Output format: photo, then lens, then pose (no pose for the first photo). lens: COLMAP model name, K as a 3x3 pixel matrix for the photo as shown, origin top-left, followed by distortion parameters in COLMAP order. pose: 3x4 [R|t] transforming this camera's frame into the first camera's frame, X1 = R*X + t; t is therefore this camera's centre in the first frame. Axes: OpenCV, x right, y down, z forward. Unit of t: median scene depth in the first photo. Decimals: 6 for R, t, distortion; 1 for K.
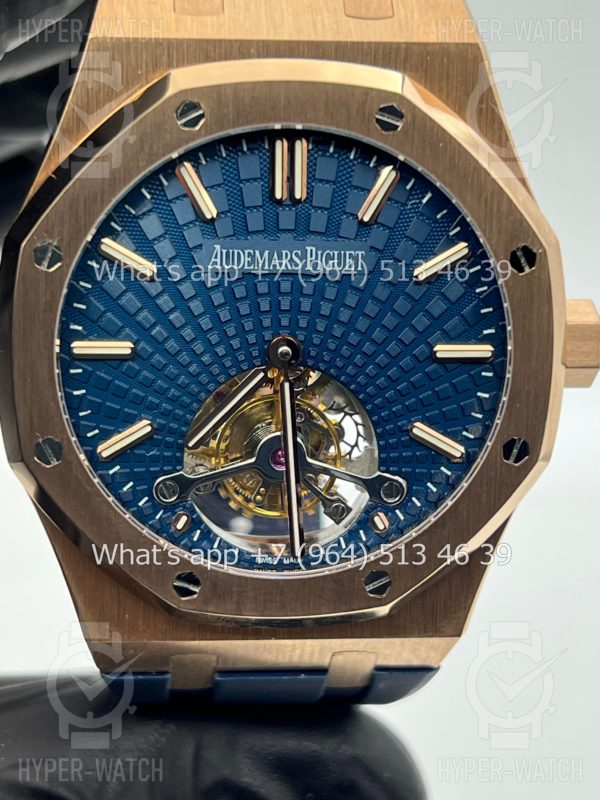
lens RADIAL K [[1868.3, 0, 300.0], [0, 1868.3, 400.0], [0, 0, 1]] dist [0.162161, -0.628942]
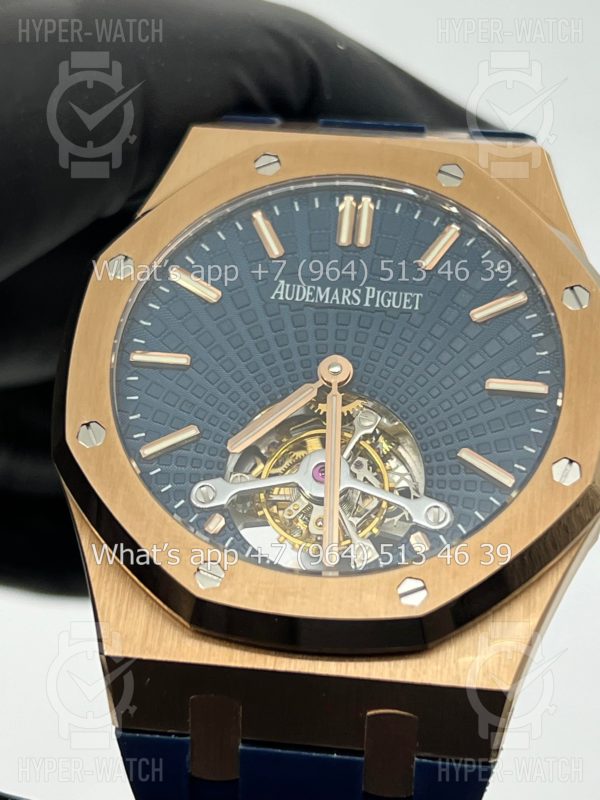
lens RADIAL K [[1868.3, 0, 300.0], [0, 1868.3, 400.0], [0, 0, 1]] dist [0.162161, -0.628942]
pose [[0.985746, 0.021133, -0.166905, 0.142081], [-0.115034, 0.808593, -0.577014, 0.574678], [0.122764, 0.587989, 0.799498, 0.199431]]
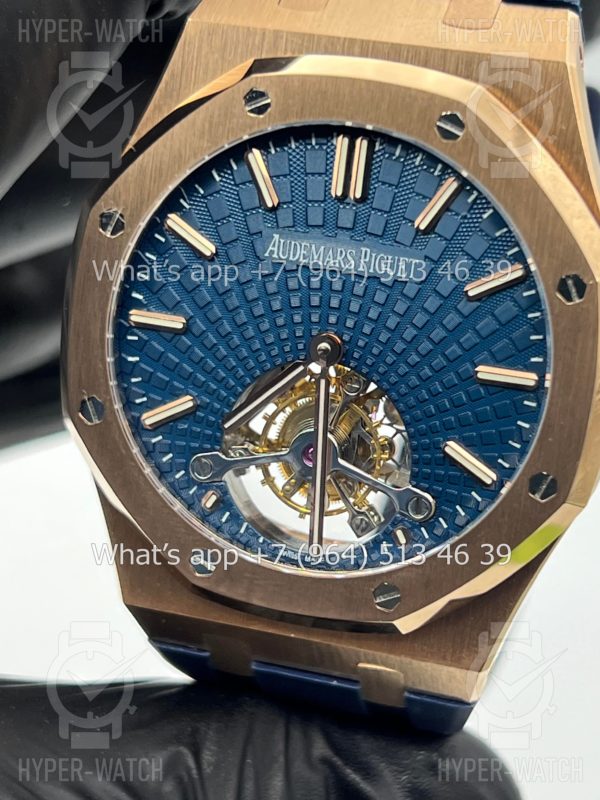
lens RADIAL K [[1868.3, 0, 300.0], [0, 1868.3, 400.0], [0, 0, 1]] dist [0.162161, -0.628942]
pose [[0.932853, 0.151796, -0.326717, 0.310402], [-0.161568, 0.986858, -0.002809, 0.006353], [0.321997, 0.055407, 0.945118, 0.052953]]
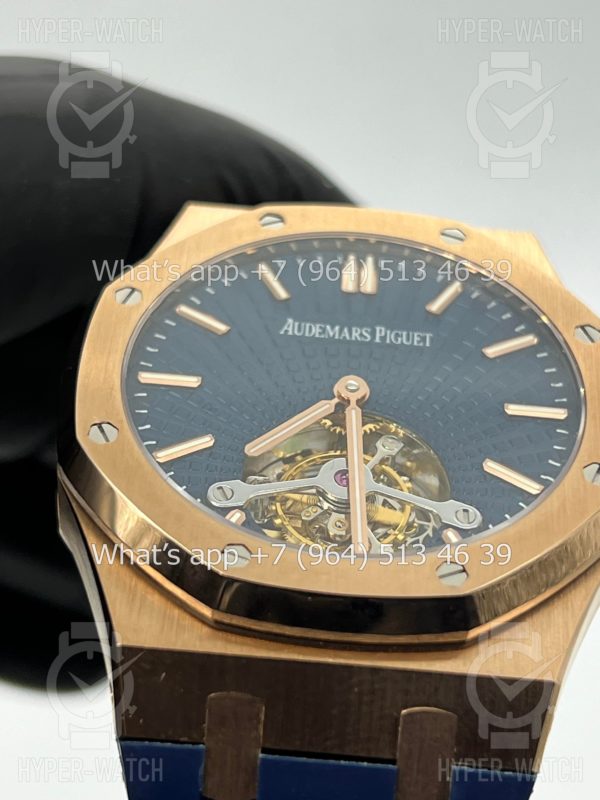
lens RADIAL K [[1868.3, 0, 300.0], [0, 1868.3, 400.0], [0, 0, 1]] dist [0.162161, -0.628942]
pose [[0.998781, 0.009717, -0.048388, 0.011926], [-0.044993, 0.582222, -0.811784, 0.782346], [0.020285, 0.812972, 0.581949, 0.430731]]
